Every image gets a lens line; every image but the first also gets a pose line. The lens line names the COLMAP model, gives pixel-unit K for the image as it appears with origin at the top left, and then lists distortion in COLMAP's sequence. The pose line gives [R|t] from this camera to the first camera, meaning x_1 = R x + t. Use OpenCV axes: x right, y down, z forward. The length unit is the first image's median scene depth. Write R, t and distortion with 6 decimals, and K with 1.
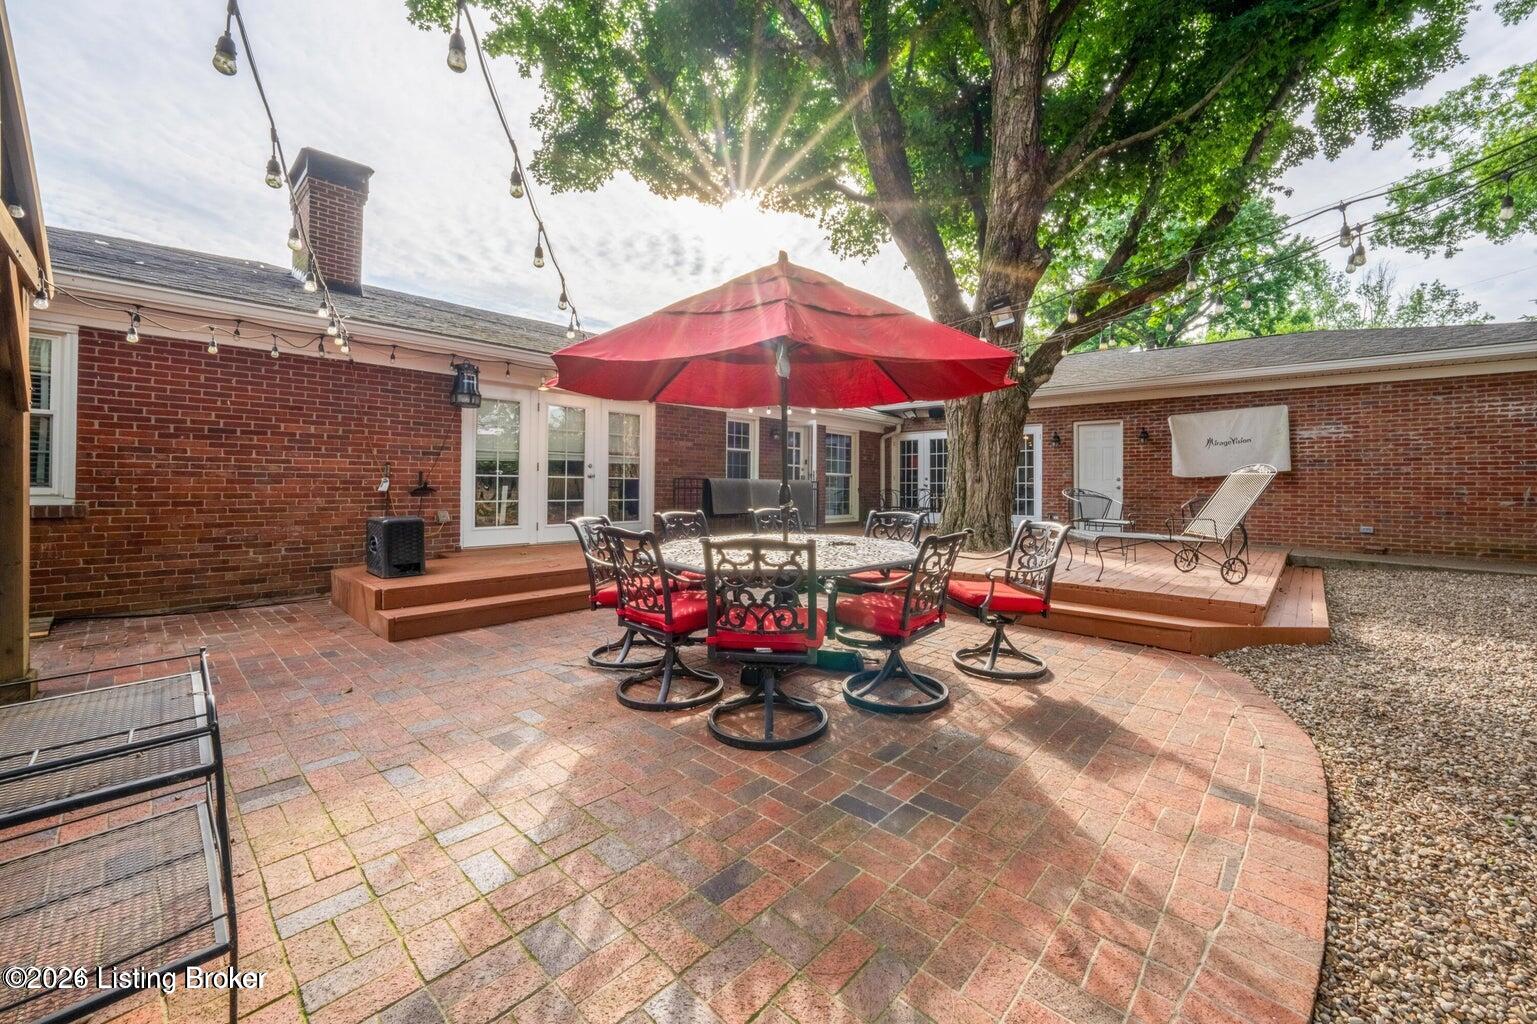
lens RADIAL K [[619.9, 0, 764.2], [0, 619.9, 472.1], [0, 0, 1]] dist [-0.027545, 0.010166]
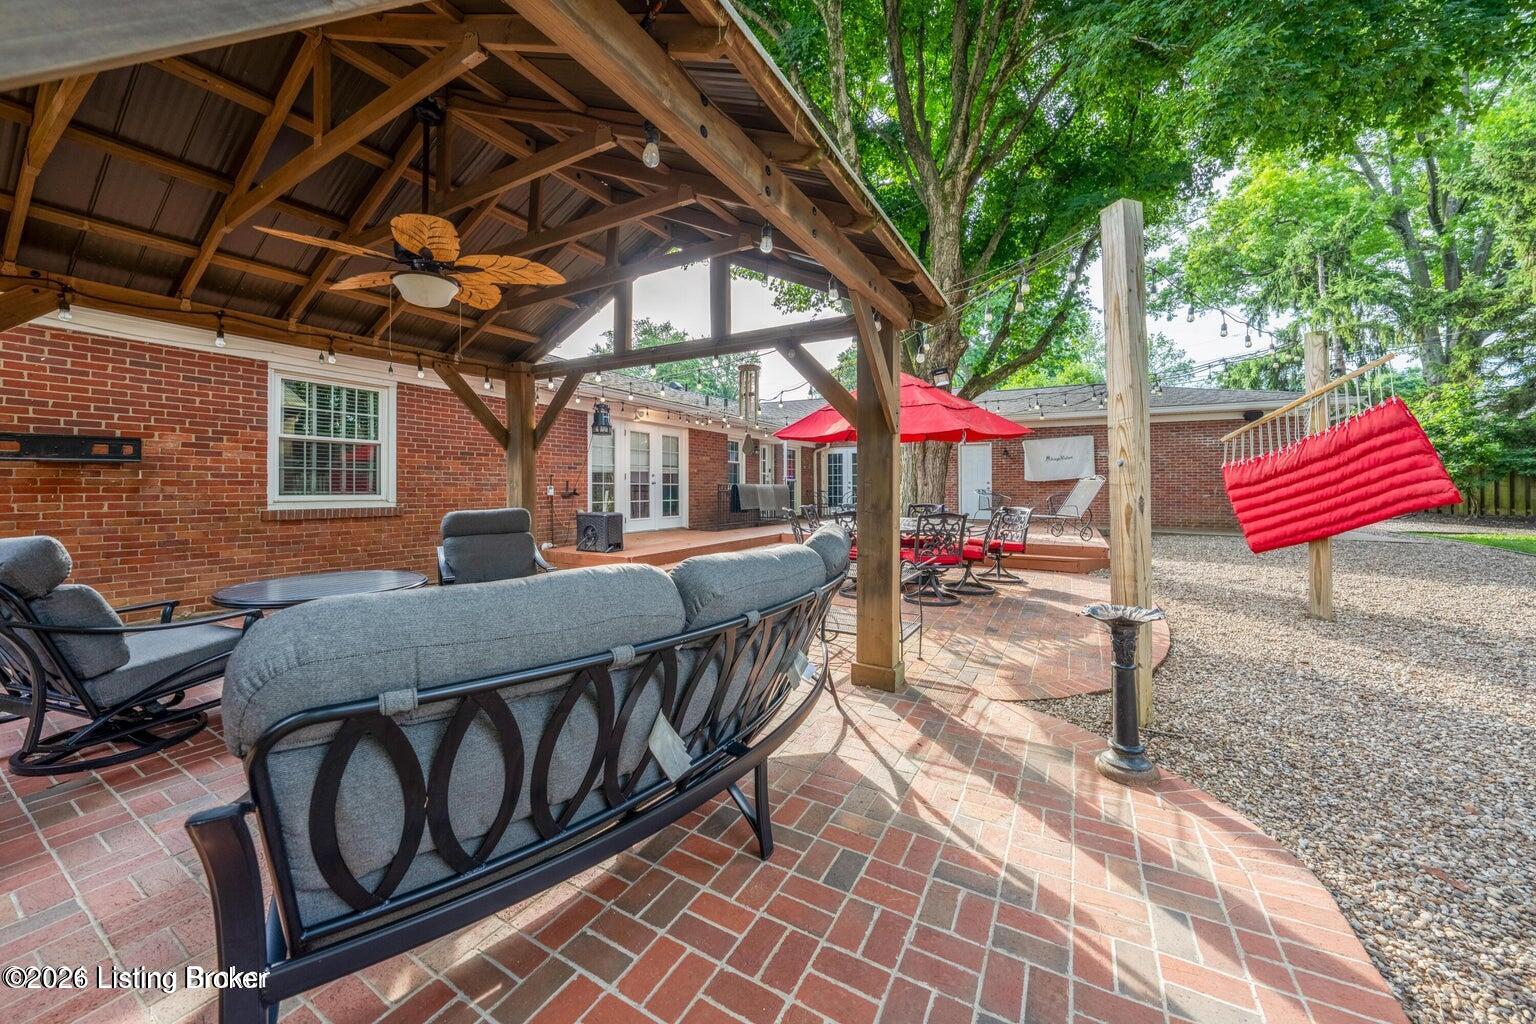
lens RADIAL K [[542.5, 0, 768.0], [0, 542.5, 475.2], [0, 0, 1]] dist [-0.012089, -0.000008]
pose [[0.979199, -0.003649, 0.202870, -0.309911], [0.003960, 0.999992, -0.001128, -0.009133], [-0.202865, 0.001908, 0.979205, -0.245547]]
